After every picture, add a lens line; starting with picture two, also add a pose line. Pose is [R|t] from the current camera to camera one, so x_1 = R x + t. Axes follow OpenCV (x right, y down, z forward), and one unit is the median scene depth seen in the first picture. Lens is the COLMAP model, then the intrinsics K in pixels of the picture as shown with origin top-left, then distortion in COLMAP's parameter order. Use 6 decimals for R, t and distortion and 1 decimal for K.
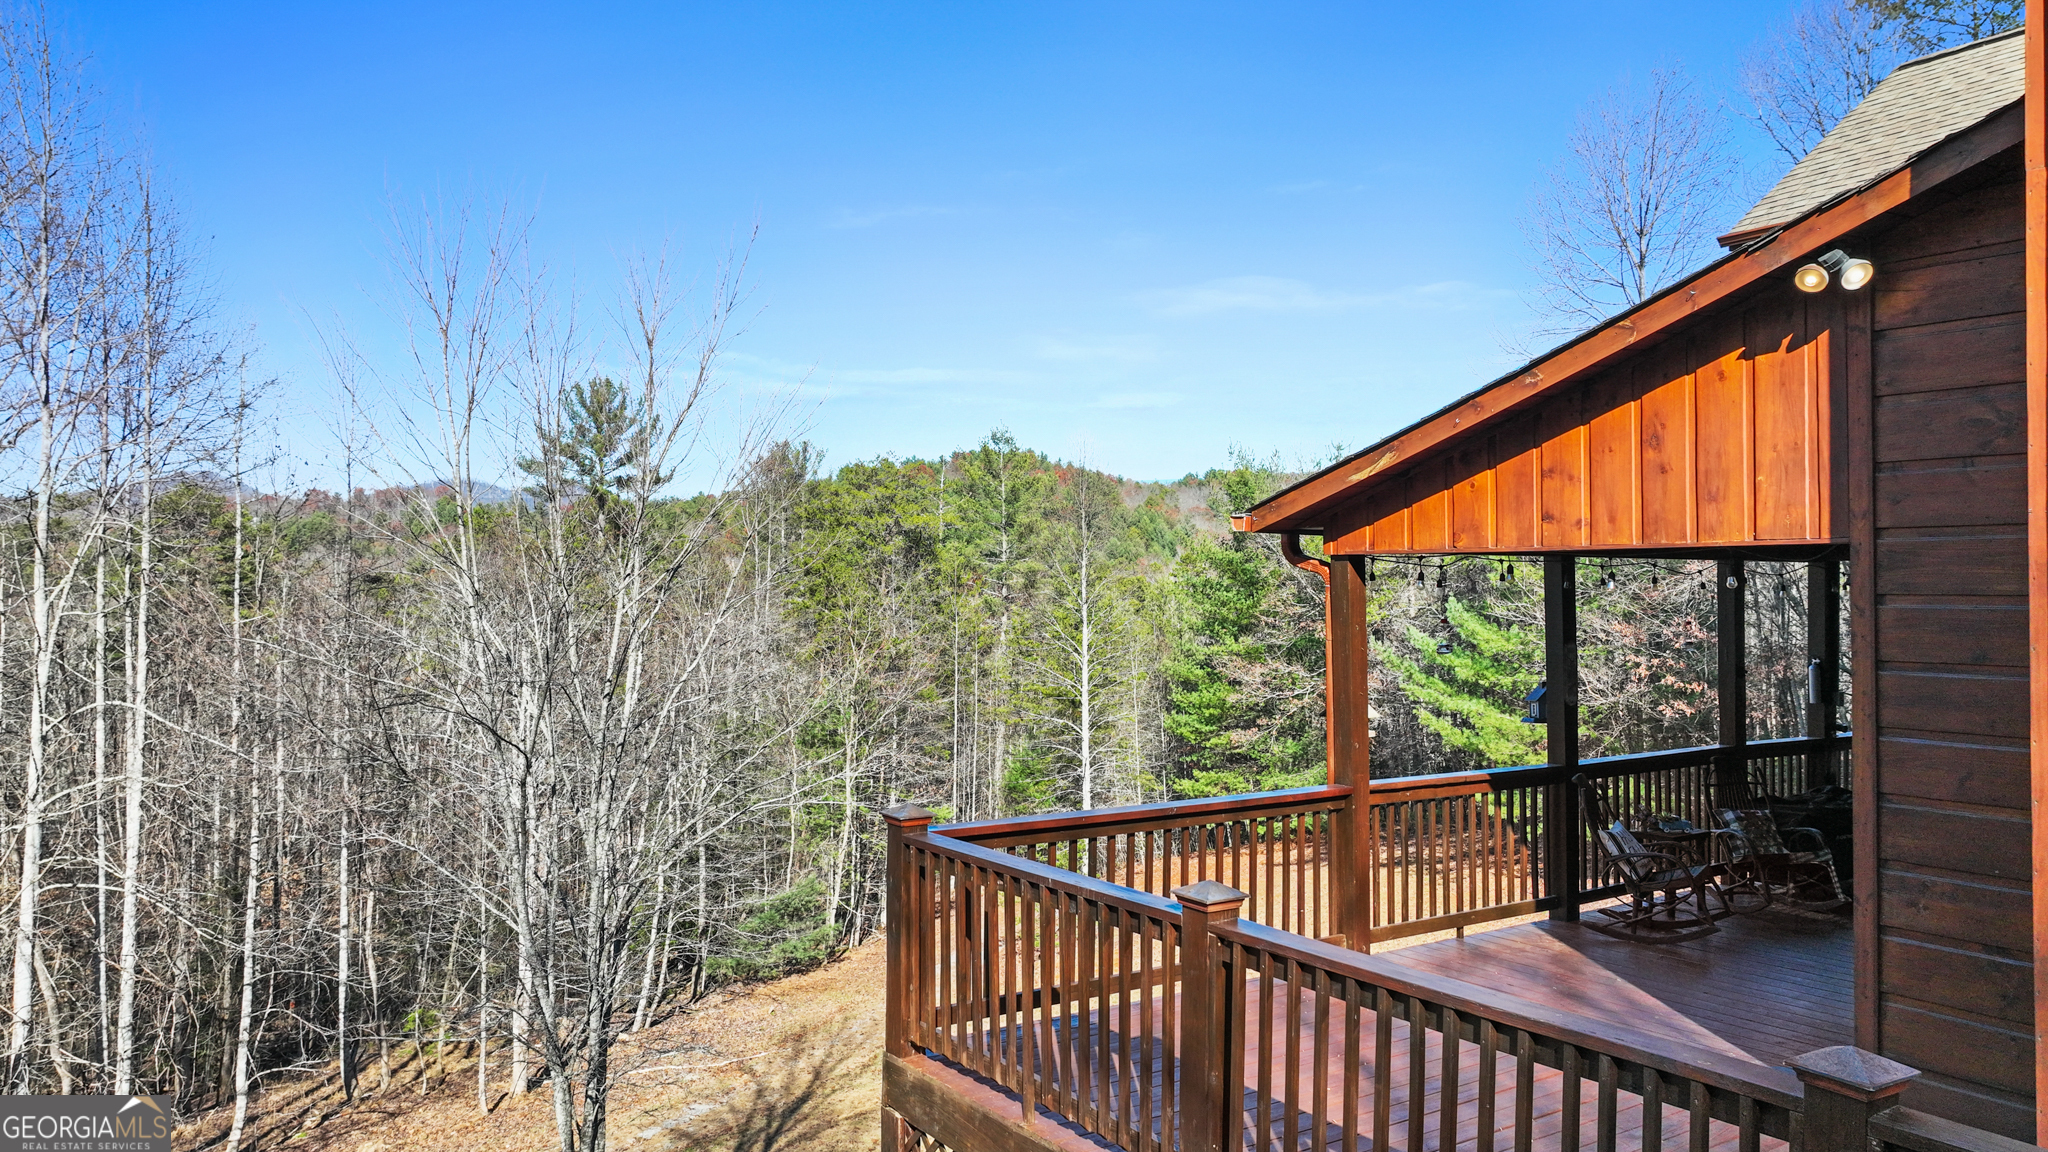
lens RADIAL K [[1458.5, 0, 1024.0], [0, 1458.5, 576.0], [0, 0, 1]] dist [0.003095, 0.002315]
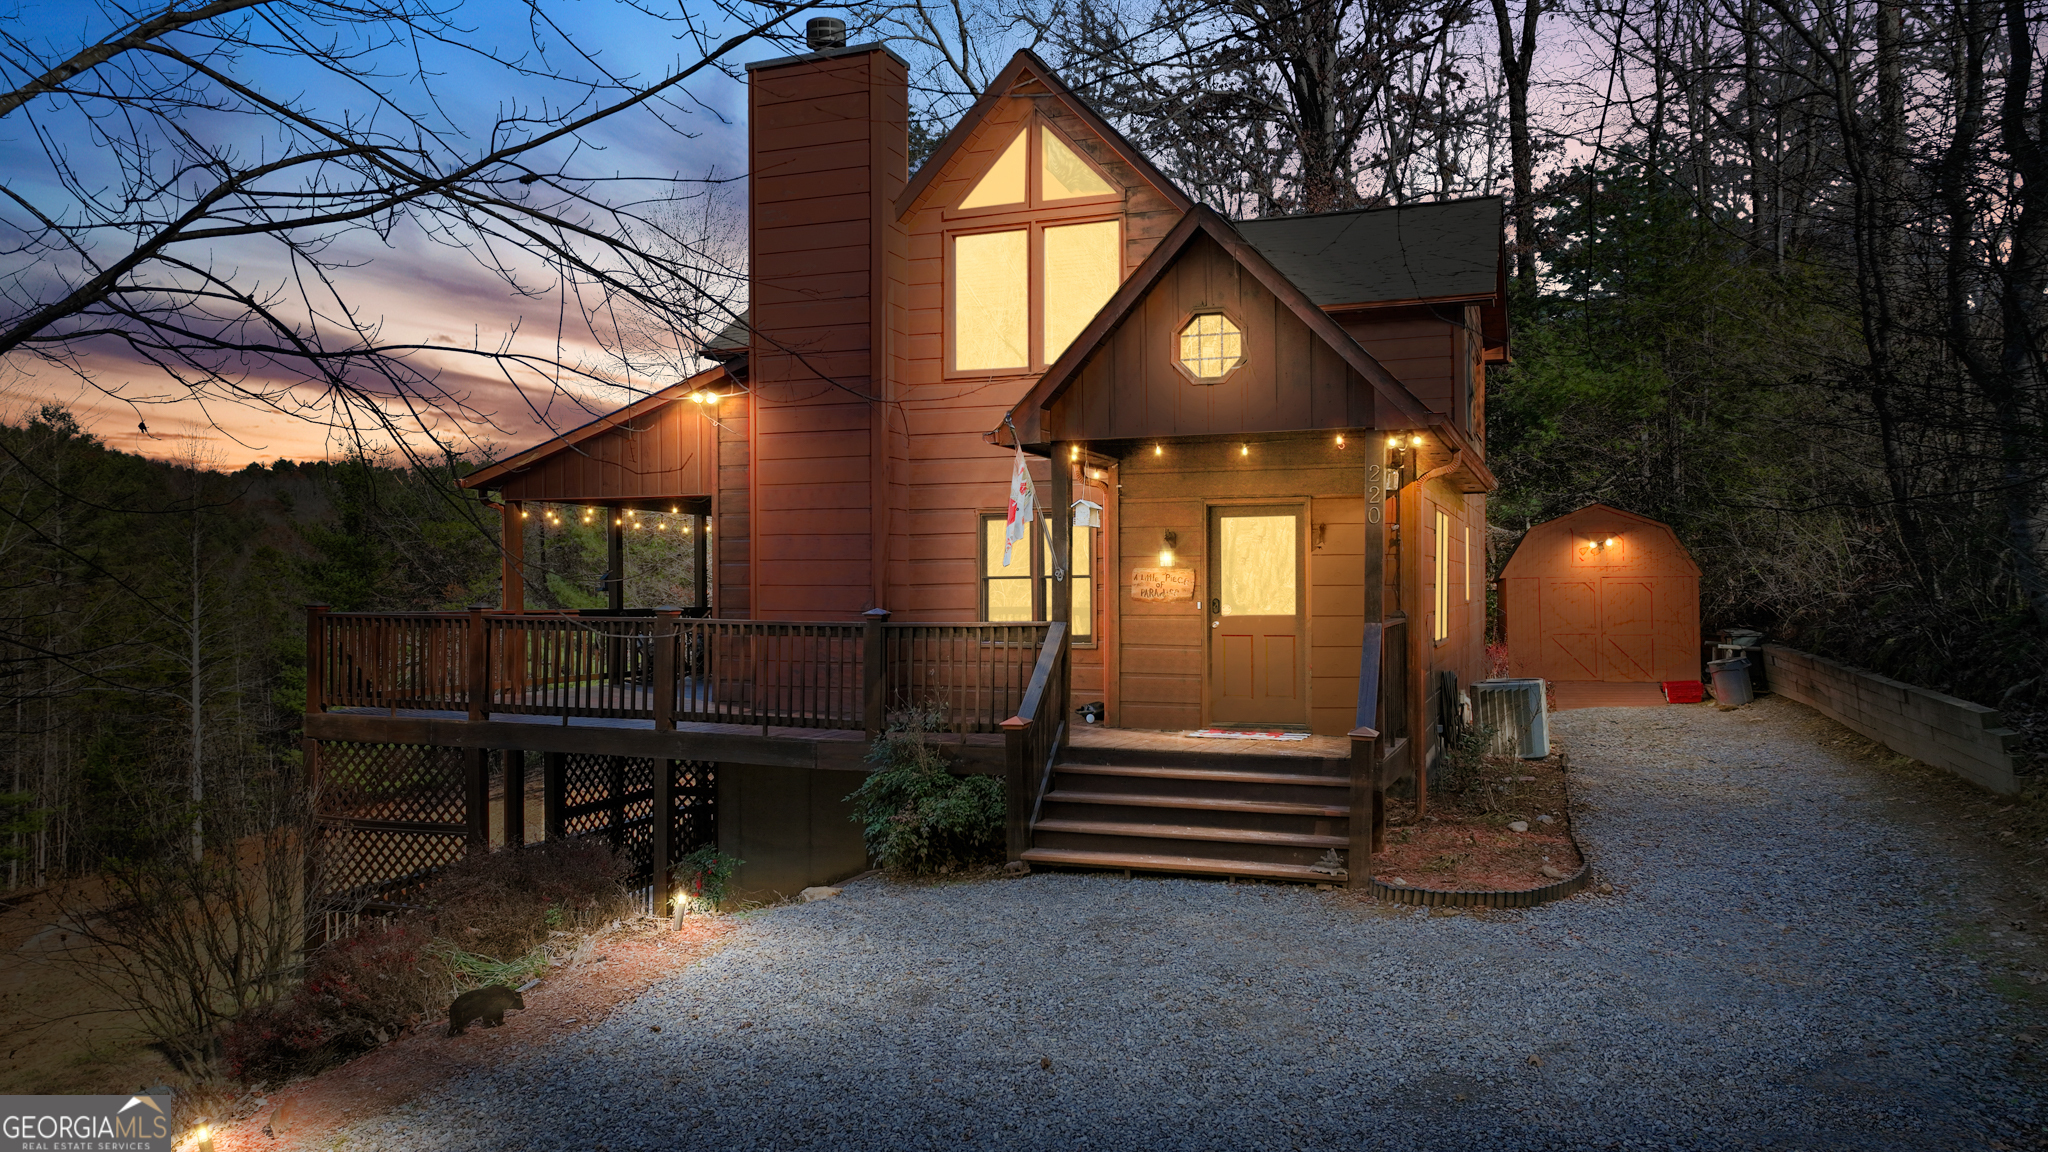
lens RADIAL K [[1458.5, 0, 1024.0], [0, 1458.5, 576.0], [0, 0, 1]] dist [0.003095, 0.002315]
pose [[0.823488, 0.005596, 0.567306, -0.056019], [-0.003958, 0.999984, -0.004120, 0.015456], [-0.567319, 0.001147, 0.823497, -0.176072]]
